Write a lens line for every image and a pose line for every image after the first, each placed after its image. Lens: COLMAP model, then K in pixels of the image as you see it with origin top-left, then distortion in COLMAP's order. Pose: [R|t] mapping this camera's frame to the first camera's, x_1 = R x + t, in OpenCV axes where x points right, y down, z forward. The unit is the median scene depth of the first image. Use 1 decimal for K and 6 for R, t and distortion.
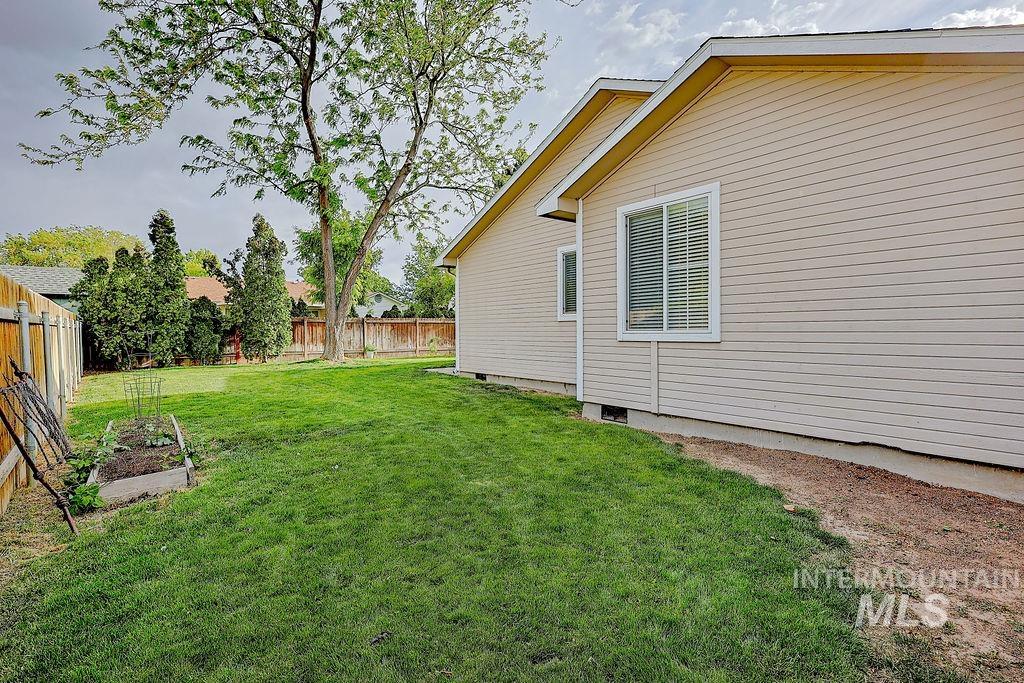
lens RADIAL K [[499.3, 0, 512.0], [0, 499.3, 341.5], [0, 0, 1]] dist [0.001316, 0.001275]
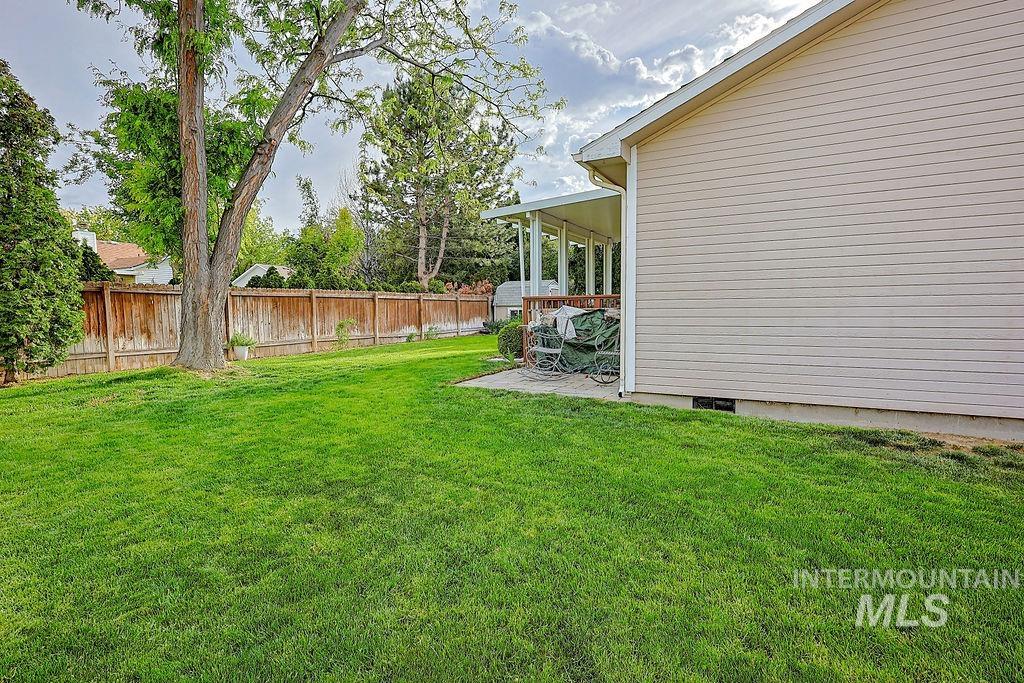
lens RADIAL K [[499.3, 0, 512.0], [0, 499.3, 341.5], [0, 0, 1]] dist [0.001316, 0.001275]
pose [[0.908927, -0.027633, 0.416039, -0.264465], [0.011098, 0.999051, 0.042110, -0.006787], [-0.416808, -0.033658, 0.908371, 0.397923]]
